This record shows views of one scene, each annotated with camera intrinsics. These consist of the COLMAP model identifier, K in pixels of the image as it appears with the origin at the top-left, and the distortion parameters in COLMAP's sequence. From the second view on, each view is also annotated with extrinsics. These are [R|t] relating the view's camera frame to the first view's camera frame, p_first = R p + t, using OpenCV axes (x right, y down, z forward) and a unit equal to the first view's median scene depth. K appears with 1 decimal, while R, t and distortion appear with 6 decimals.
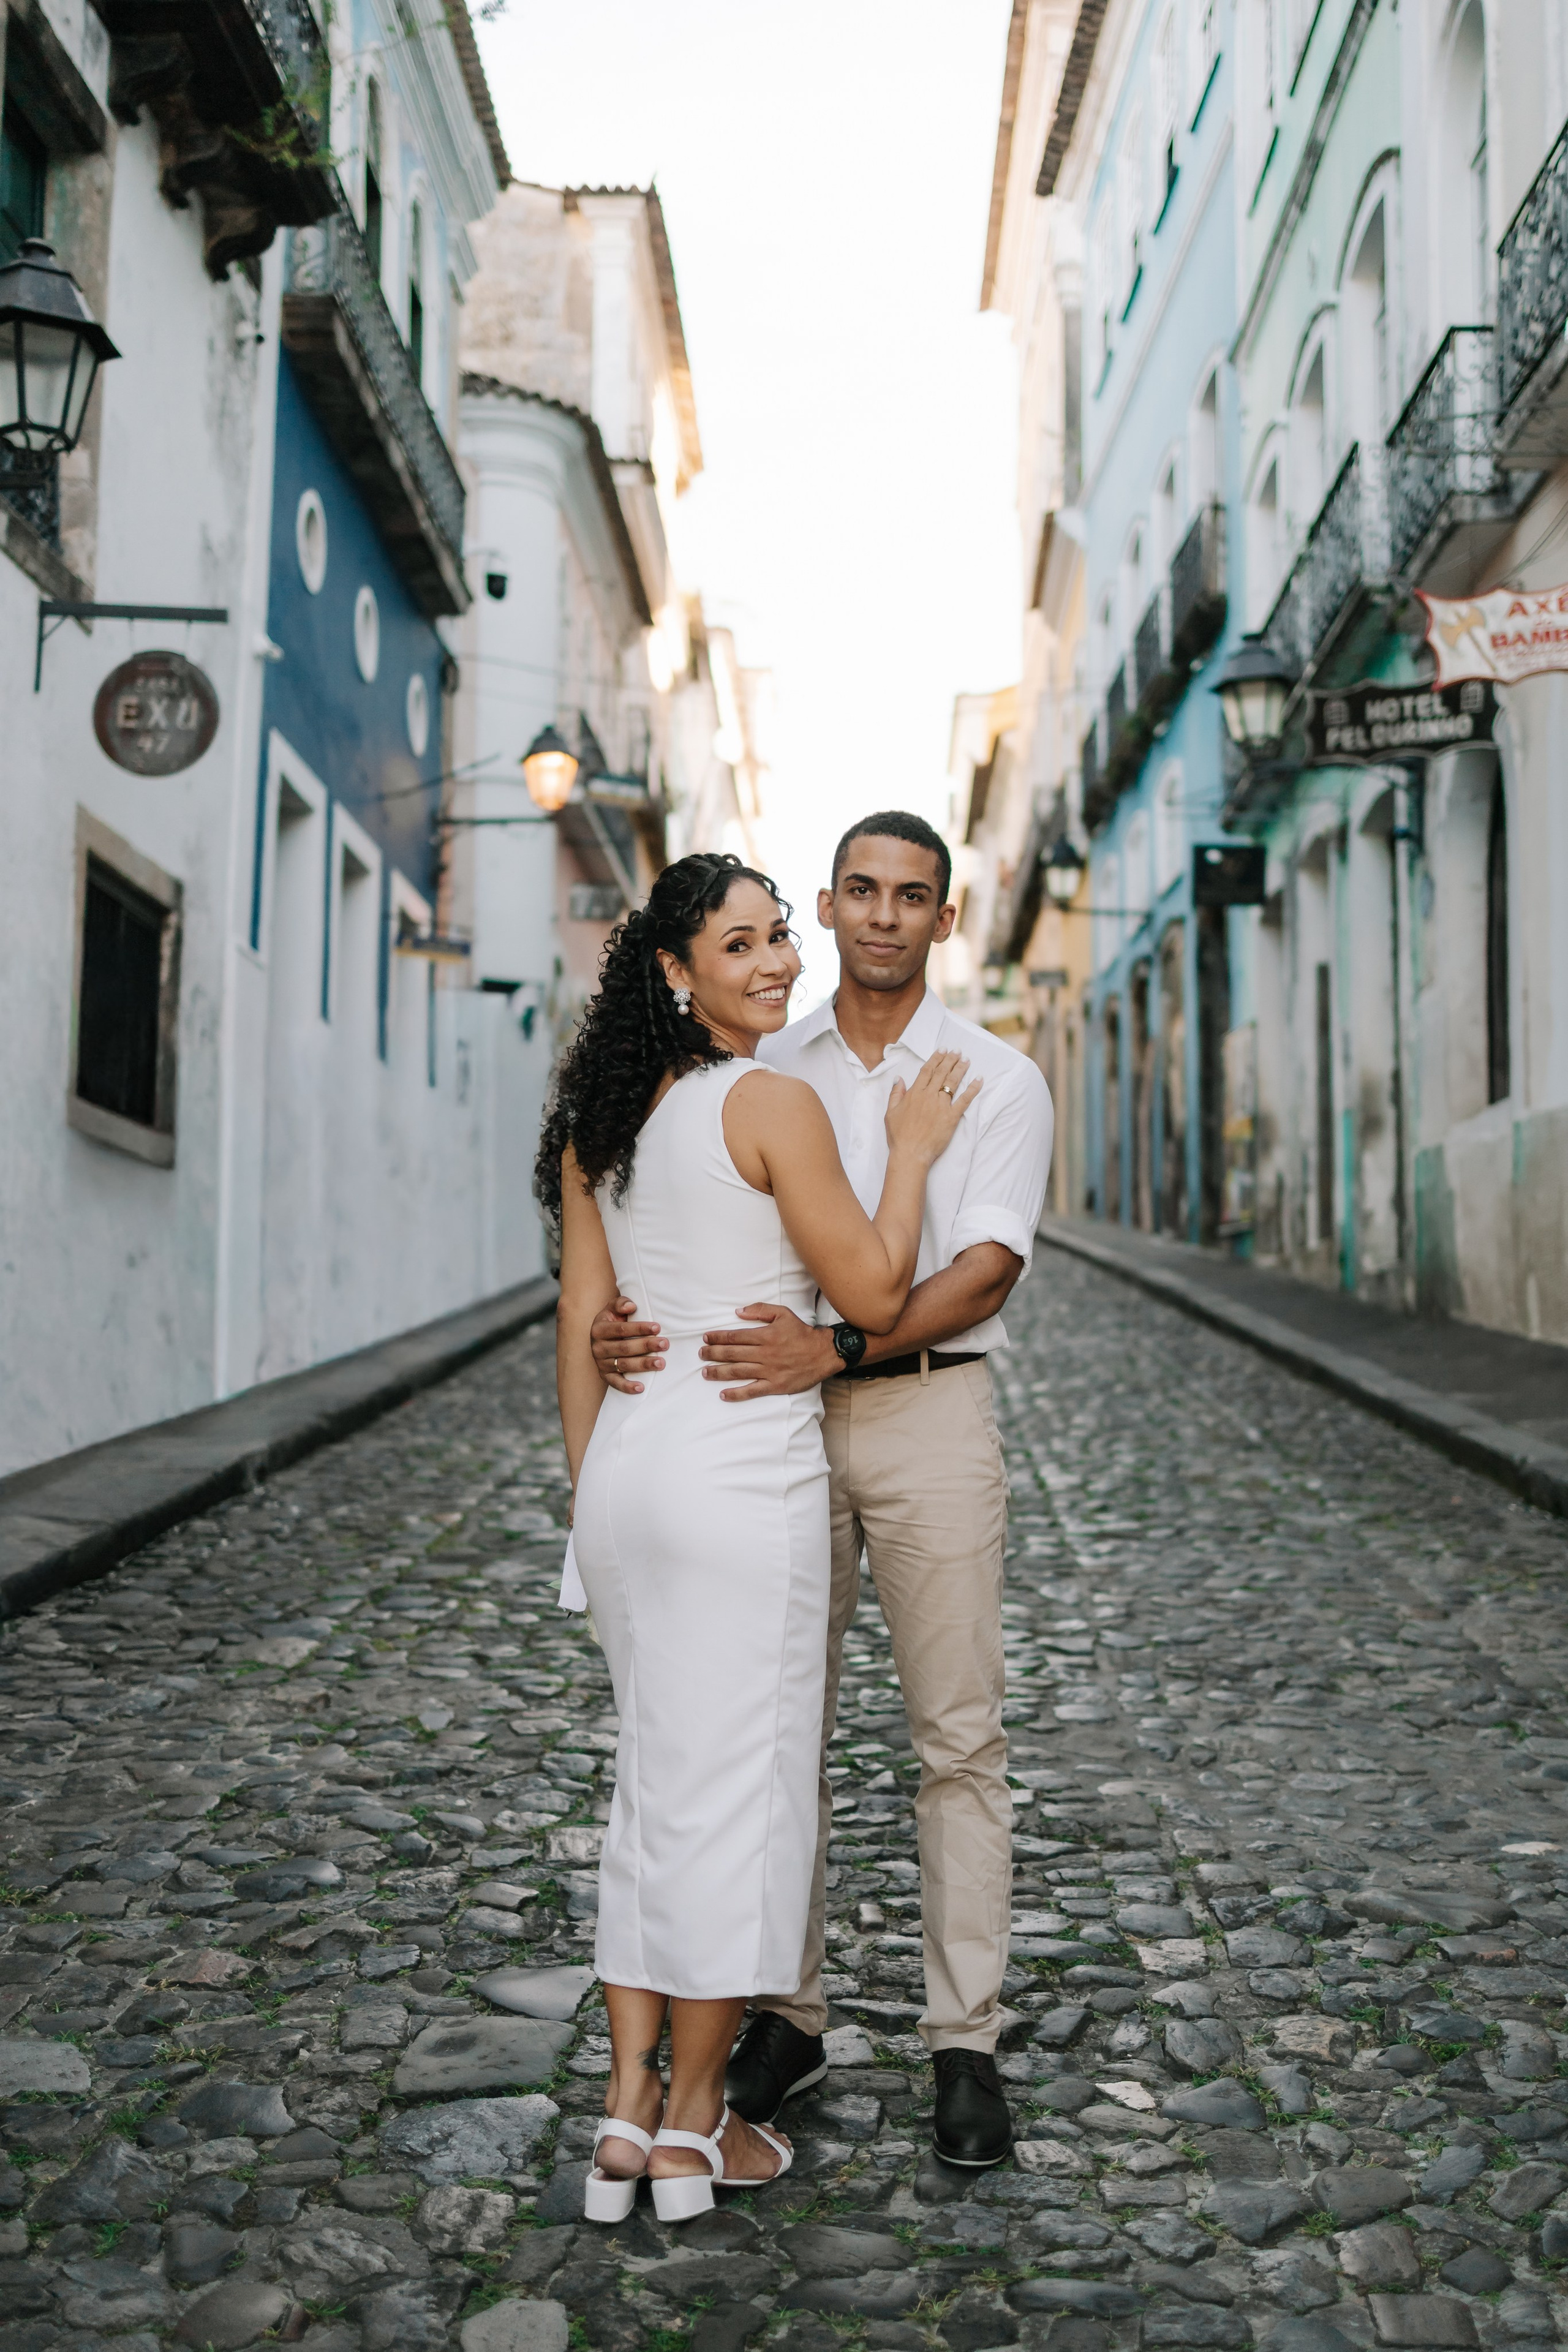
lens RADIAL K [[2212.8, 0, 784.0], [0, 2212.8, 1176.0], [0, 0, 1]] dist [0.002198, 0.012673]
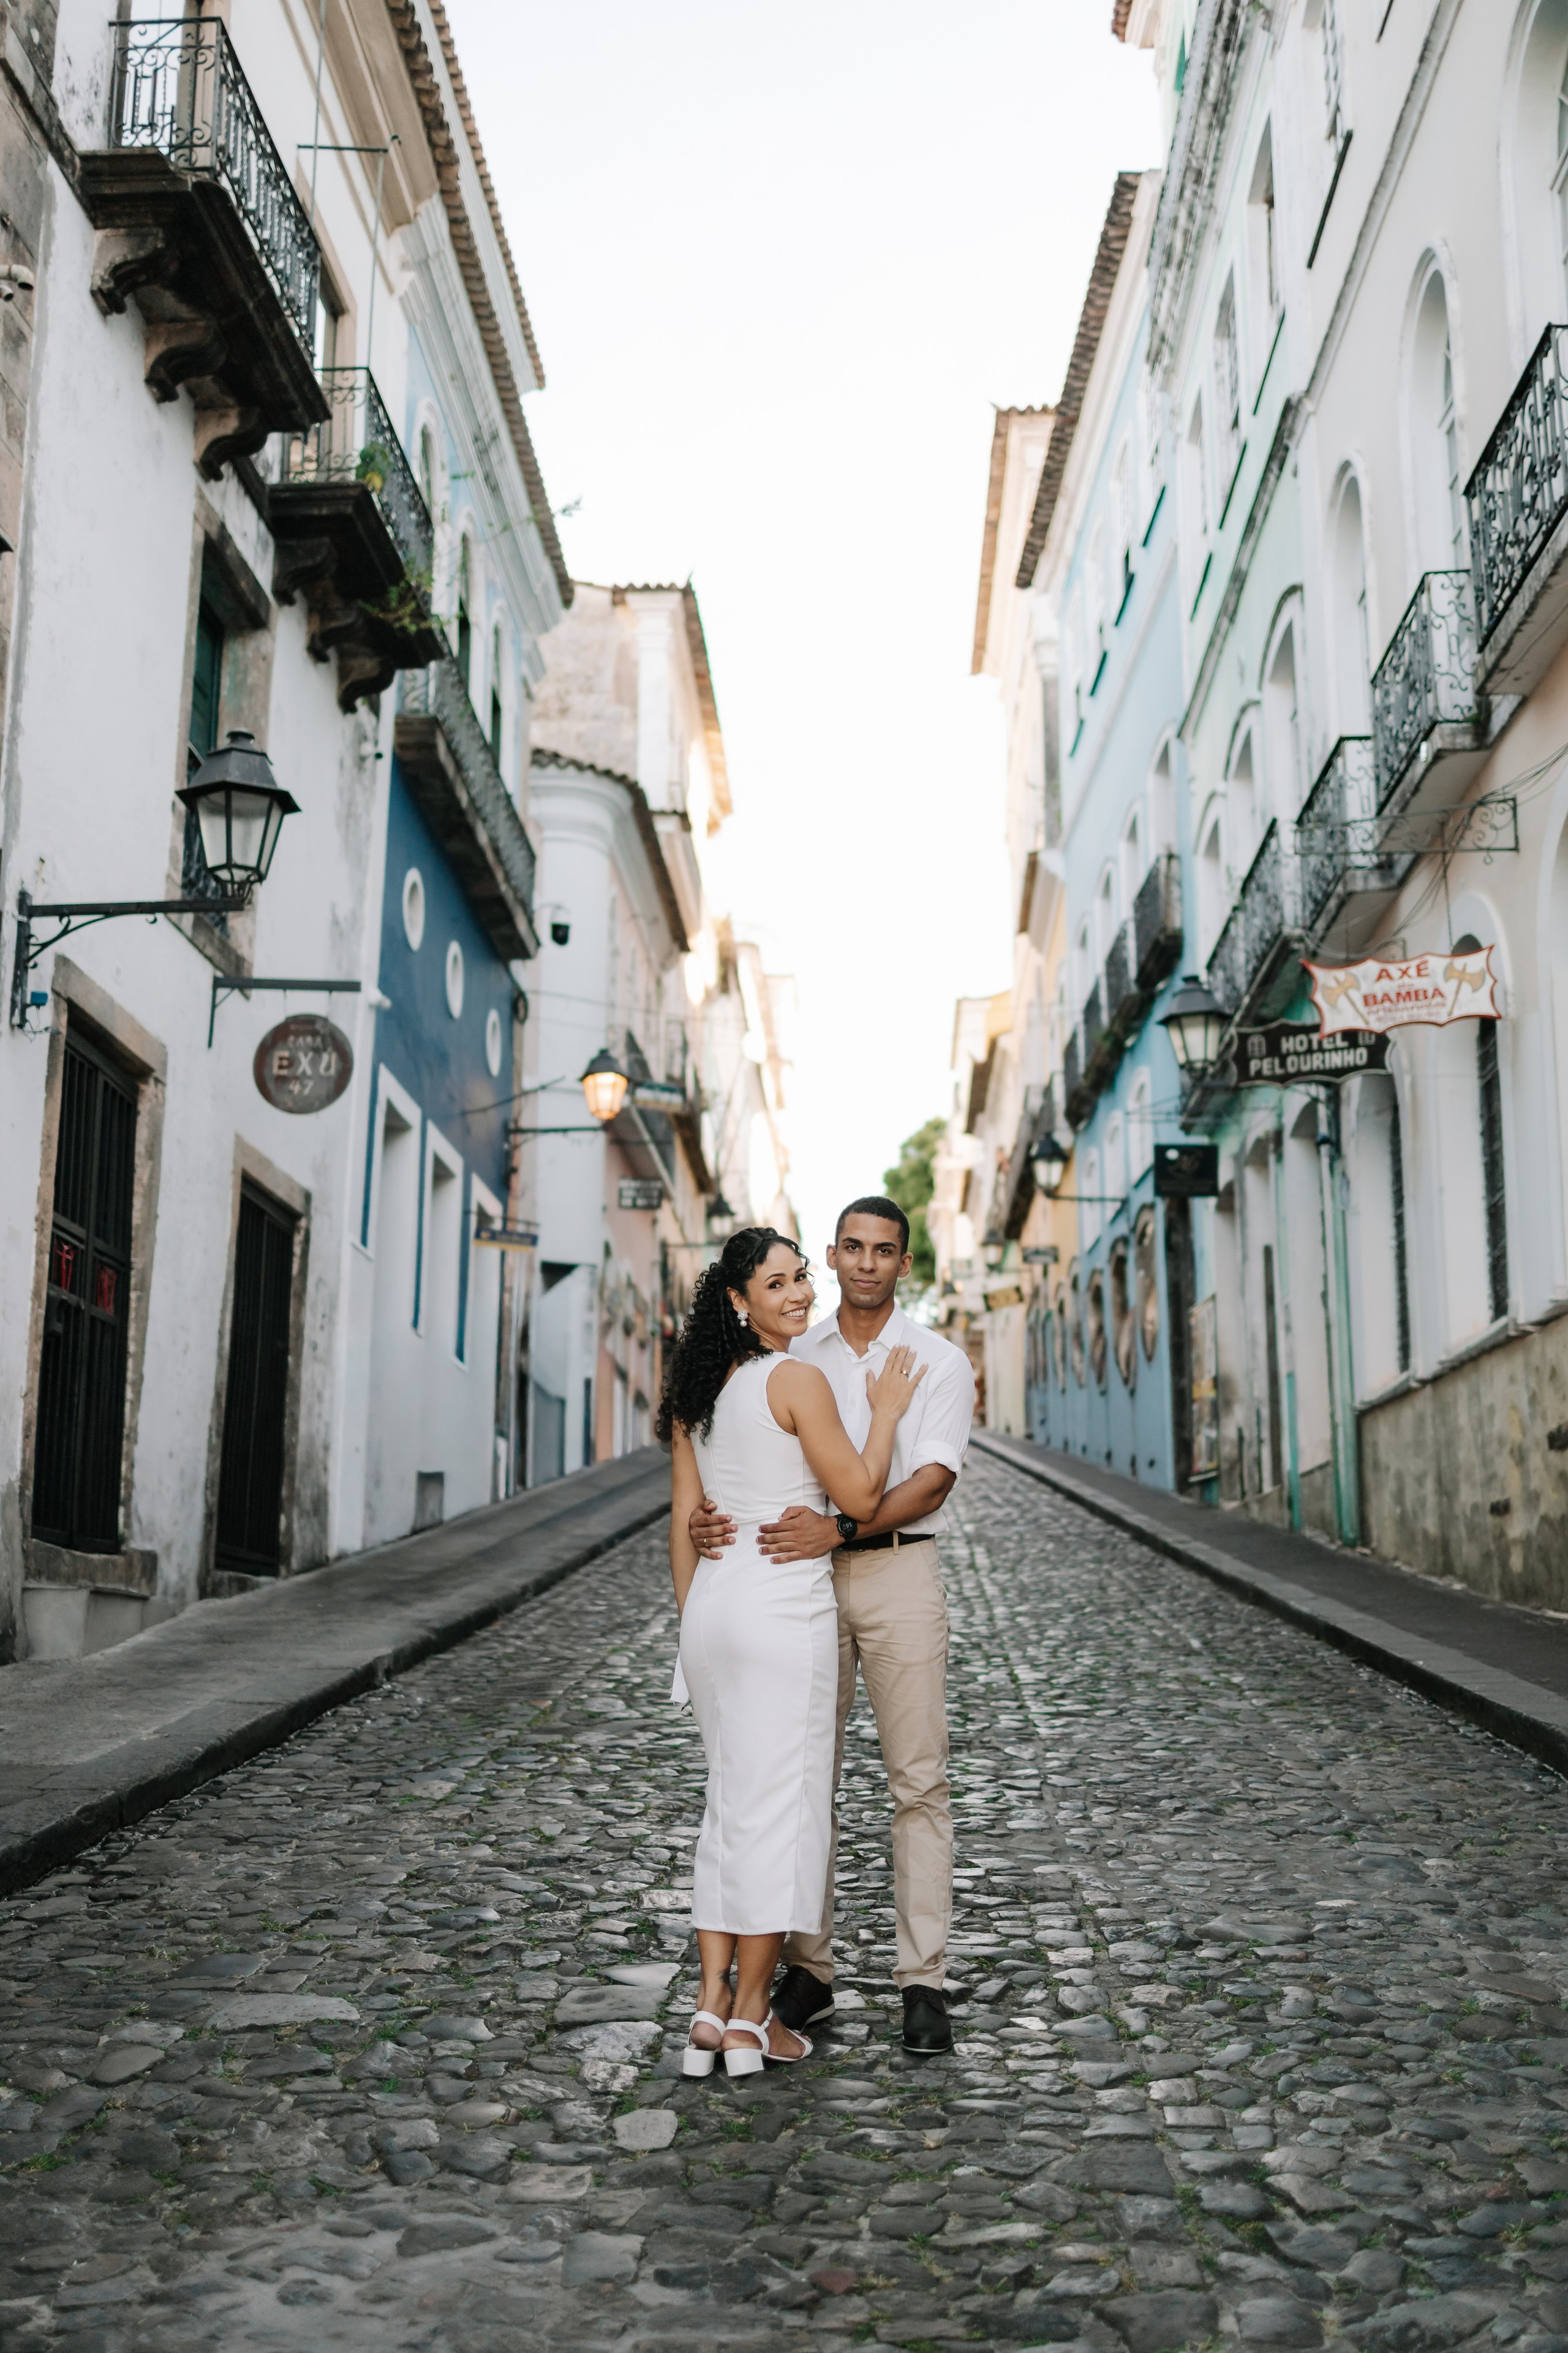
lens RADIAL K [[2213.6, 0, 784.0], [0, 2213.6, 1176.5], [0, 0, 1]] dist [0.002198, 0.012673]
pose [[0.999917, -0.007616, -0.010366, 0.001752], [0.006349, 0.993084, -0.117234, 0.003784], [0.011187, 0.117159, 0.993050, -0.236831]]
